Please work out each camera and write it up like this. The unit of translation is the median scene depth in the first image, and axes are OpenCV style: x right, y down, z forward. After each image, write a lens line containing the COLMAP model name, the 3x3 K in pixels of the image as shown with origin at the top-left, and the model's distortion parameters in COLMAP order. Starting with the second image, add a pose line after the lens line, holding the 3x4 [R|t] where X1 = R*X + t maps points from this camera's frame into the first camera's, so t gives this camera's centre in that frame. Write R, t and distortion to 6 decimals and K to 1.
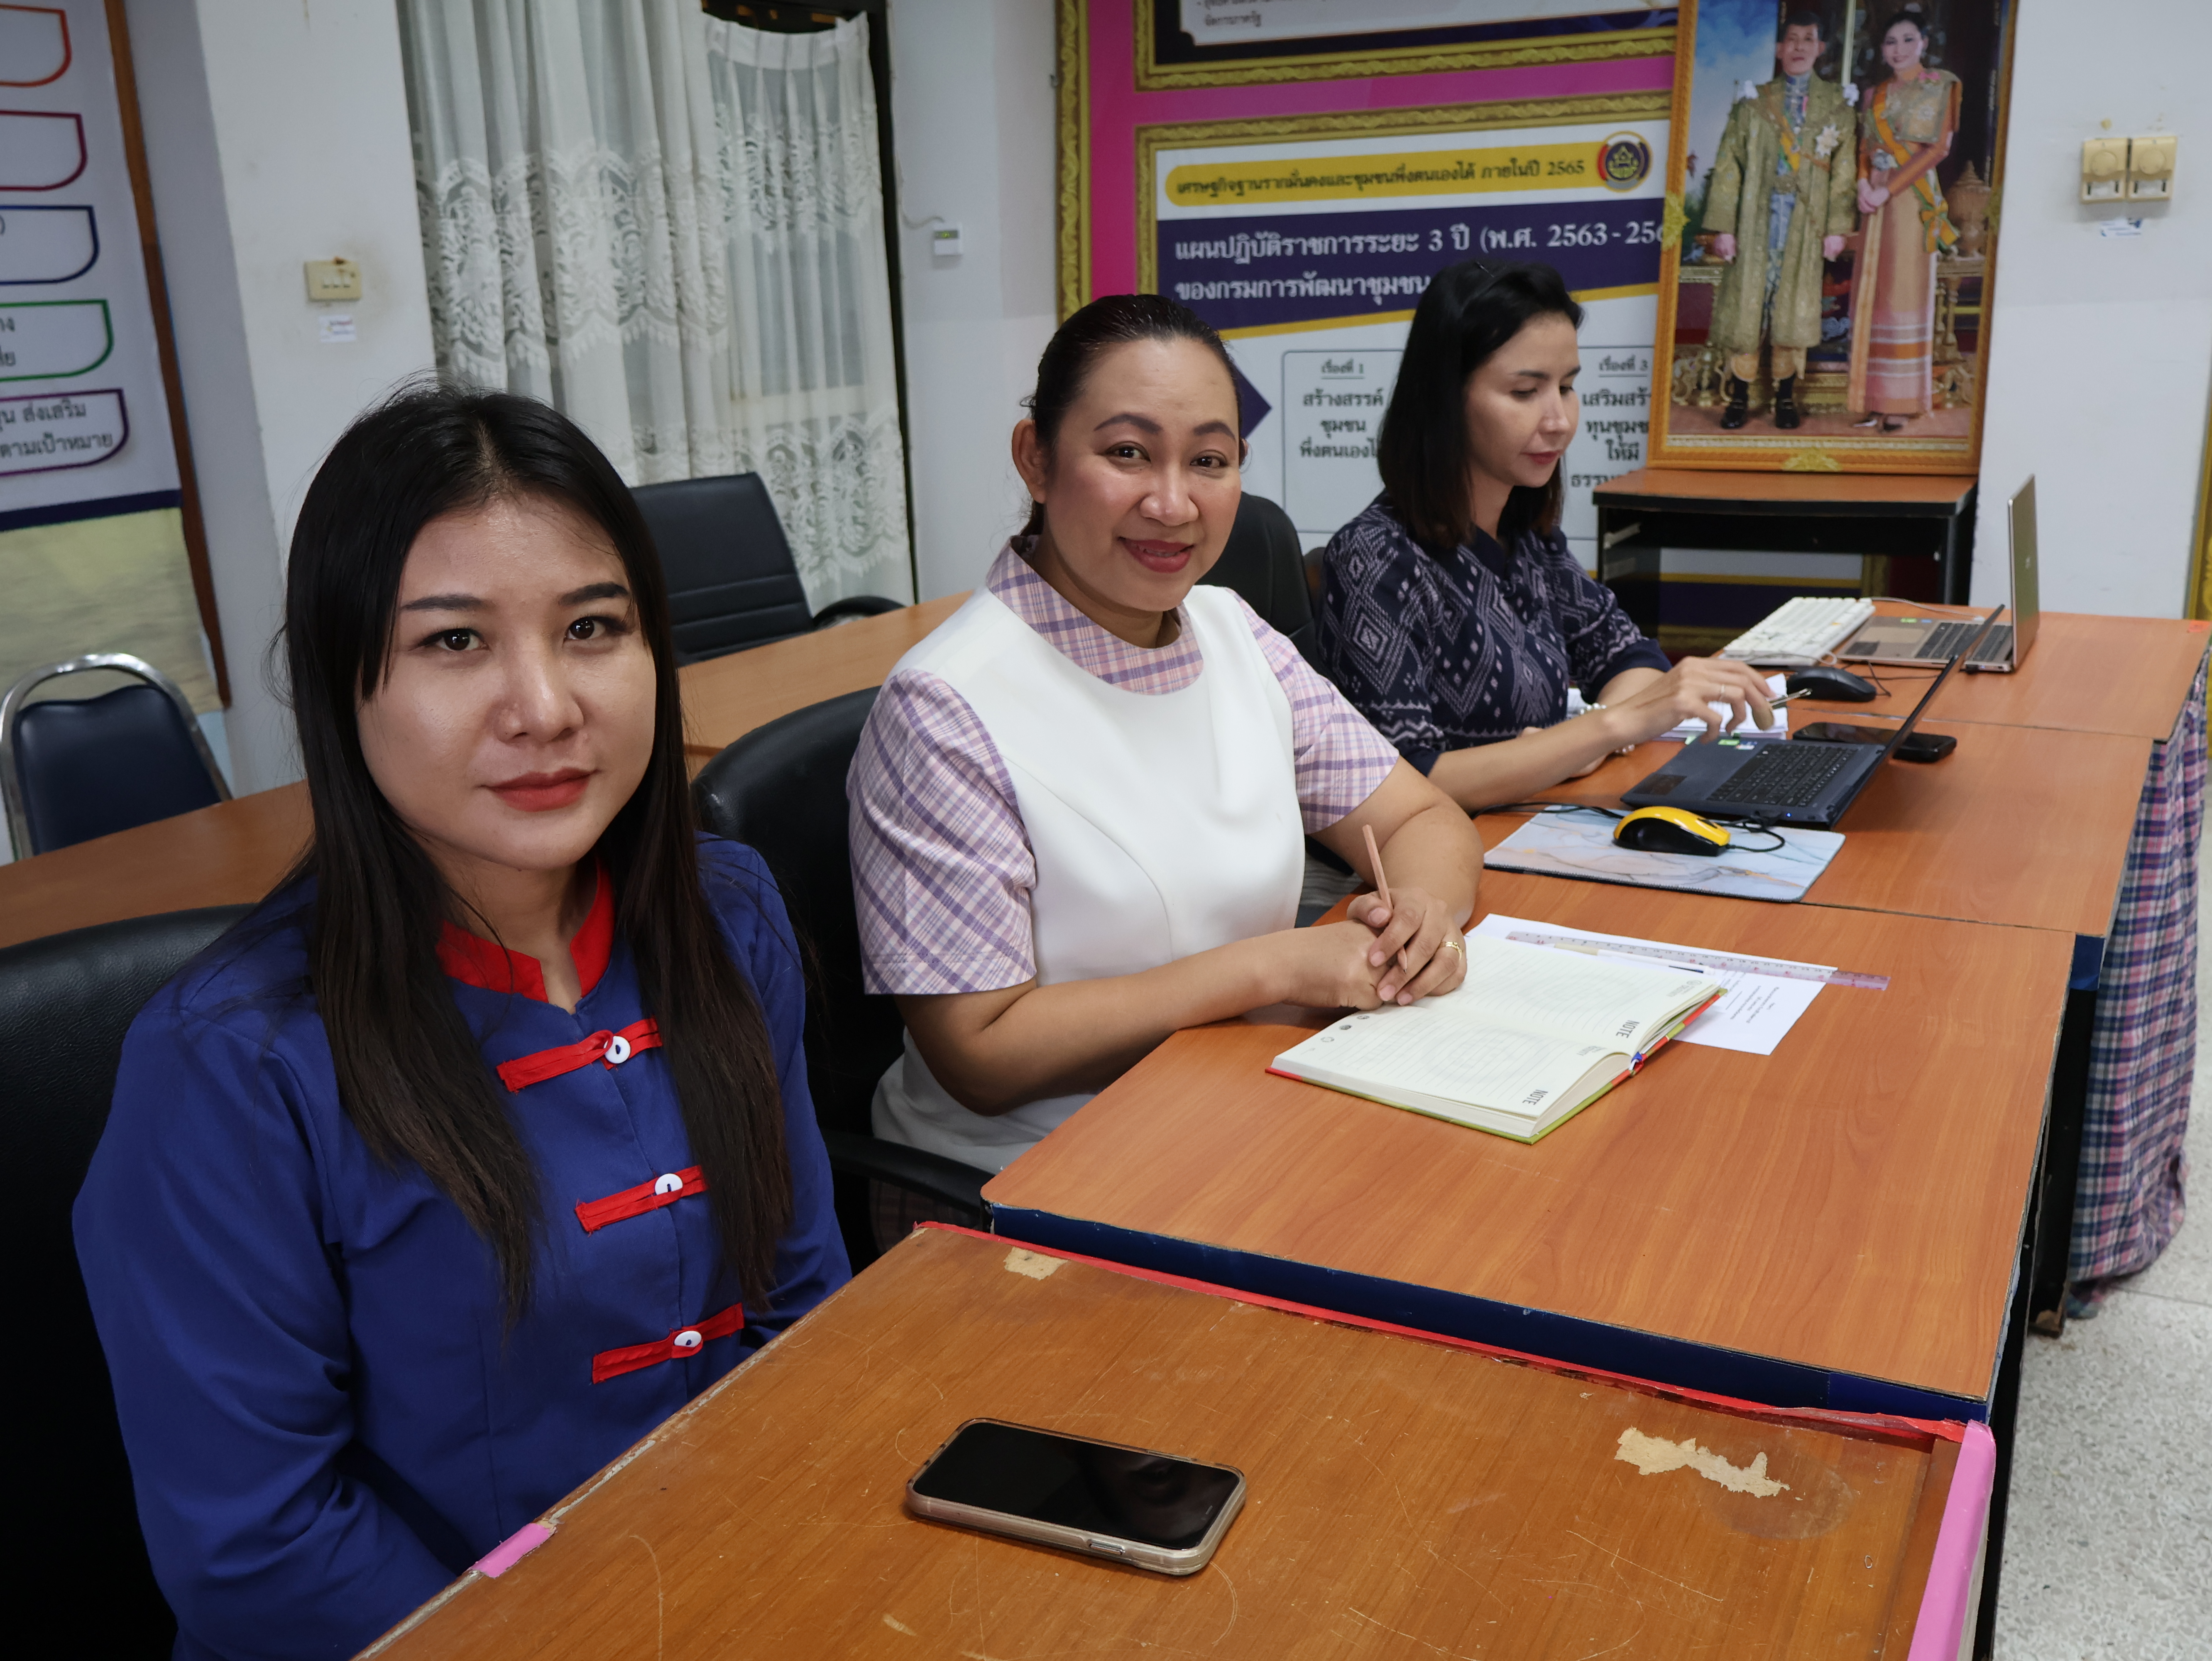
lens RADIAL K [[2095.5, 0, 1109.3], [0, 2095.5, 827.4], [0, 0, 1]] dist [-0.003889, 0.000000]
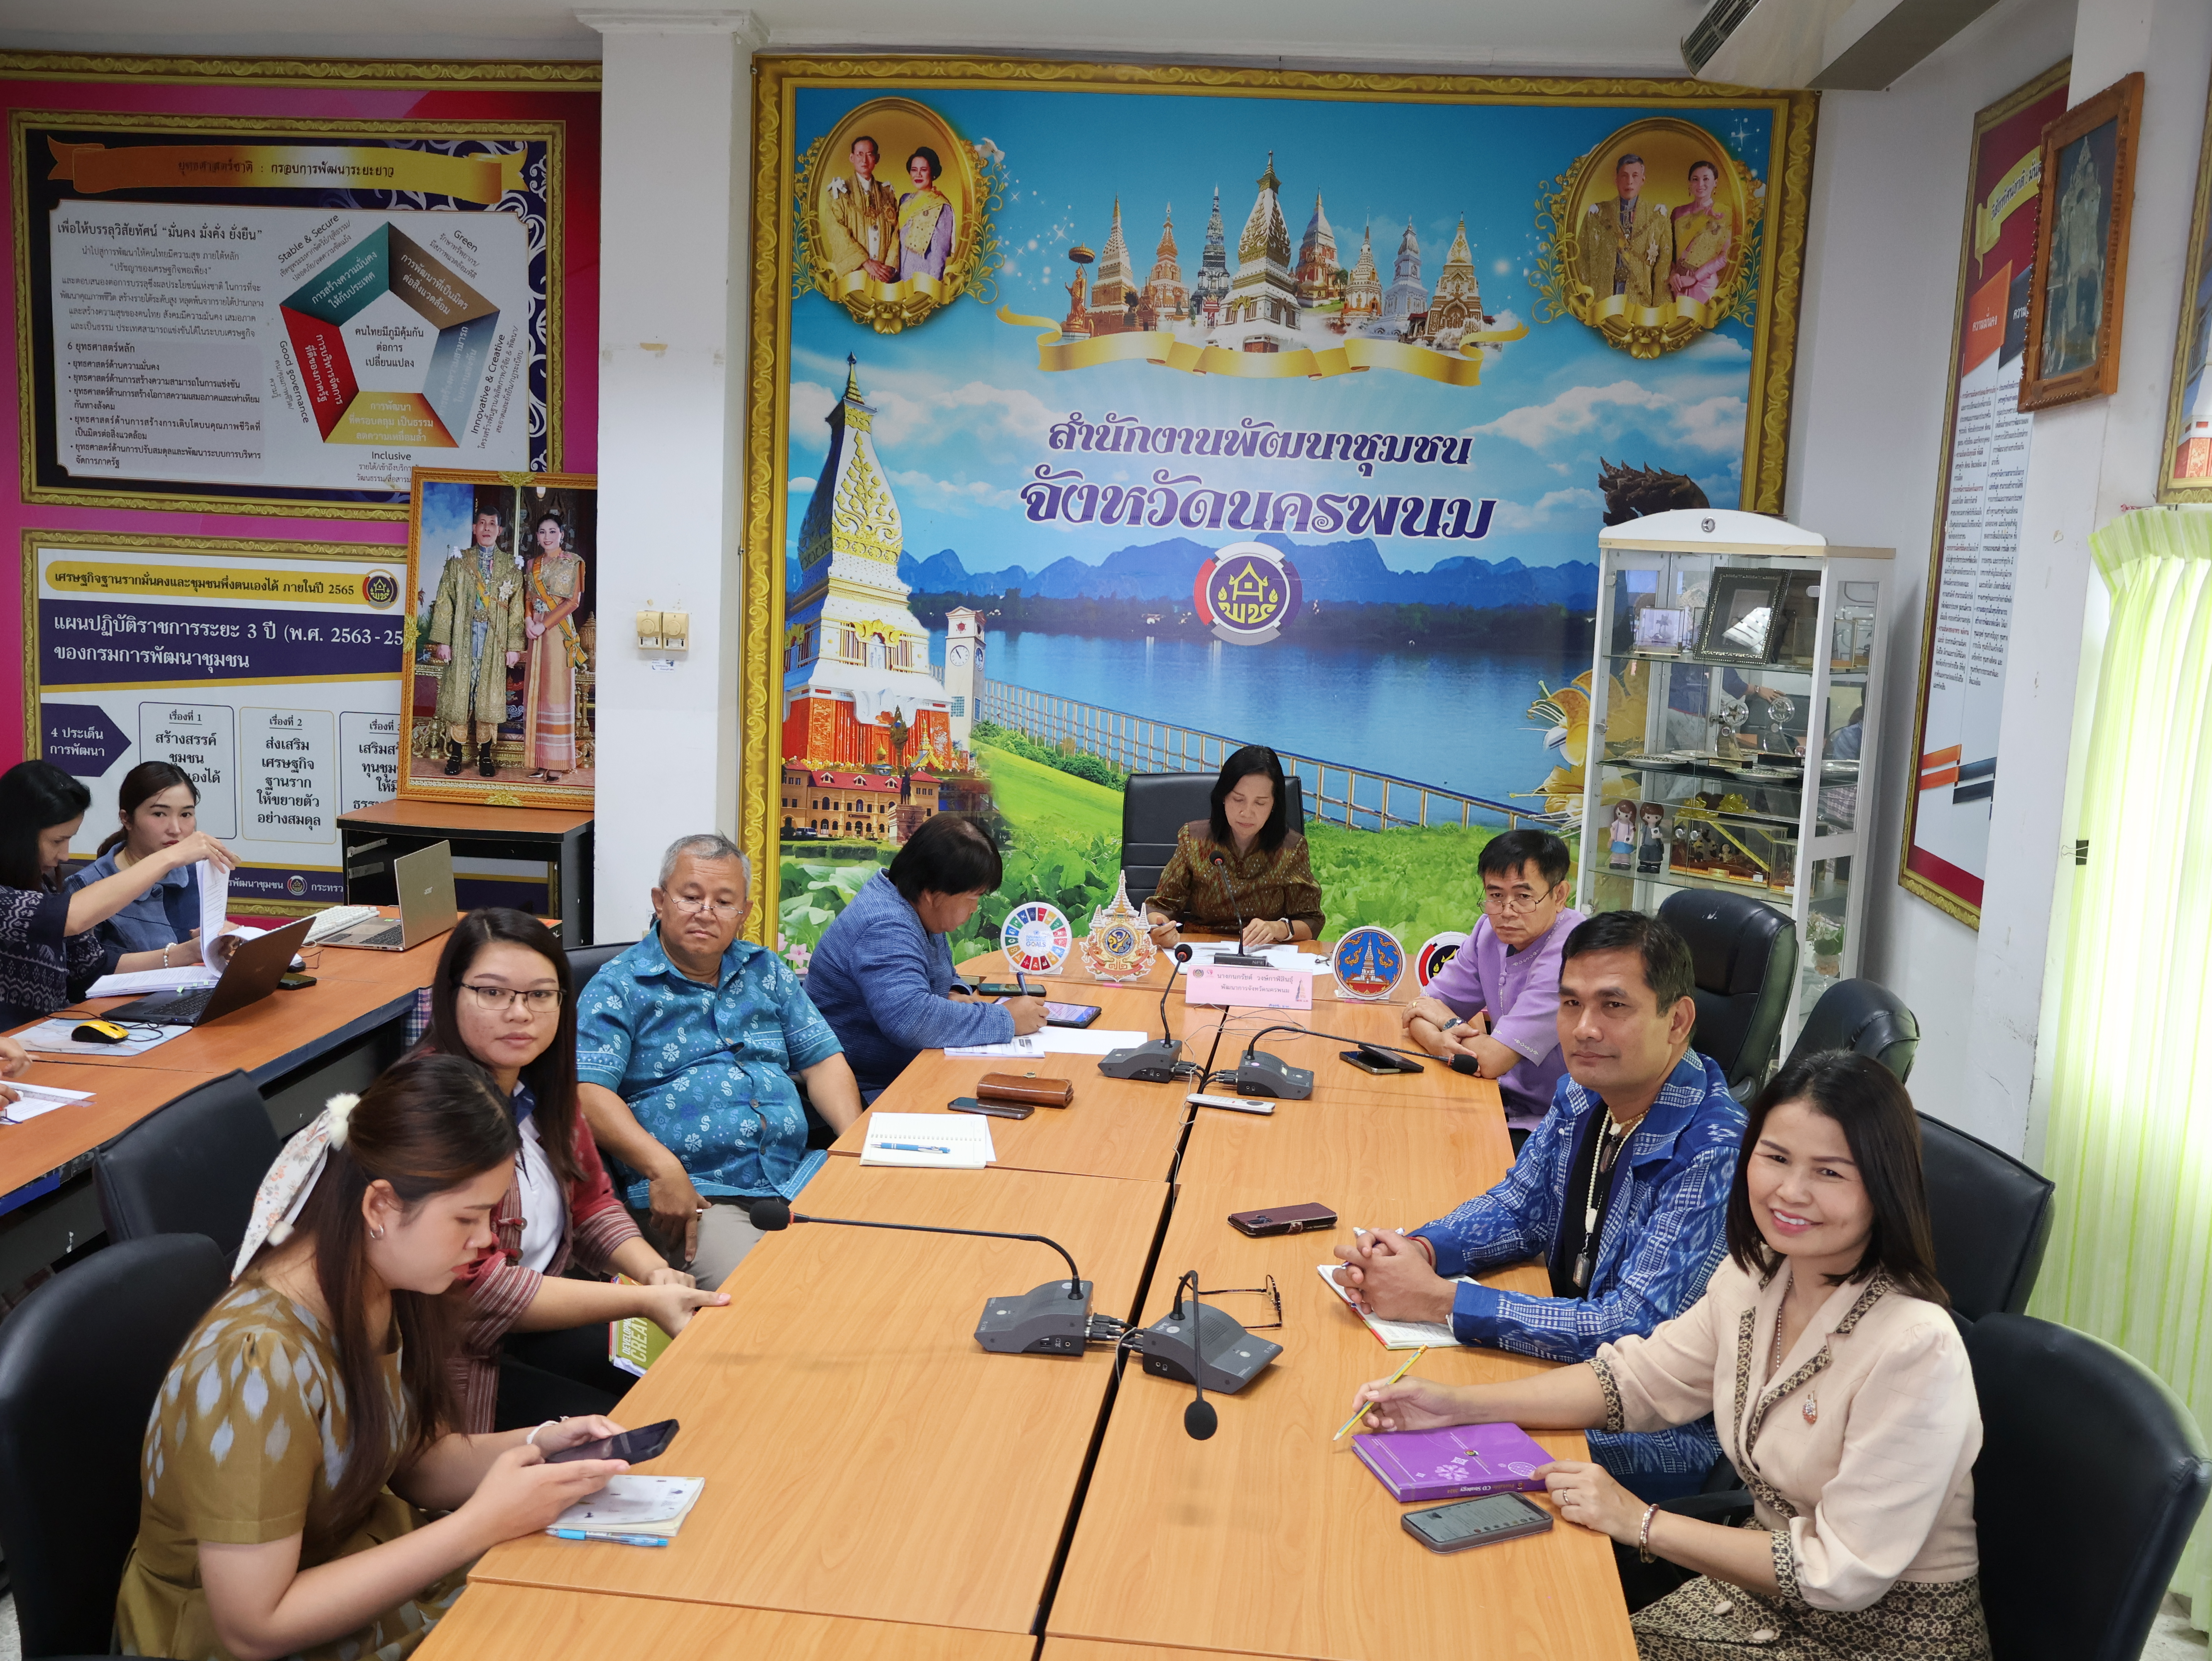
lens RADIAL K [[2095.5, 0, 1104.0], [0, 2095.5, 837.3], [0, 0, 1]] dist [-0.003889, 0.000000]
pose [[0.921540, 0.013436, 0.388052, 0.151228], [0.031322, 0.993572, -0.108785, 0.026412], [-0.387019, 0.112404, 0.915195, -0.513629]]
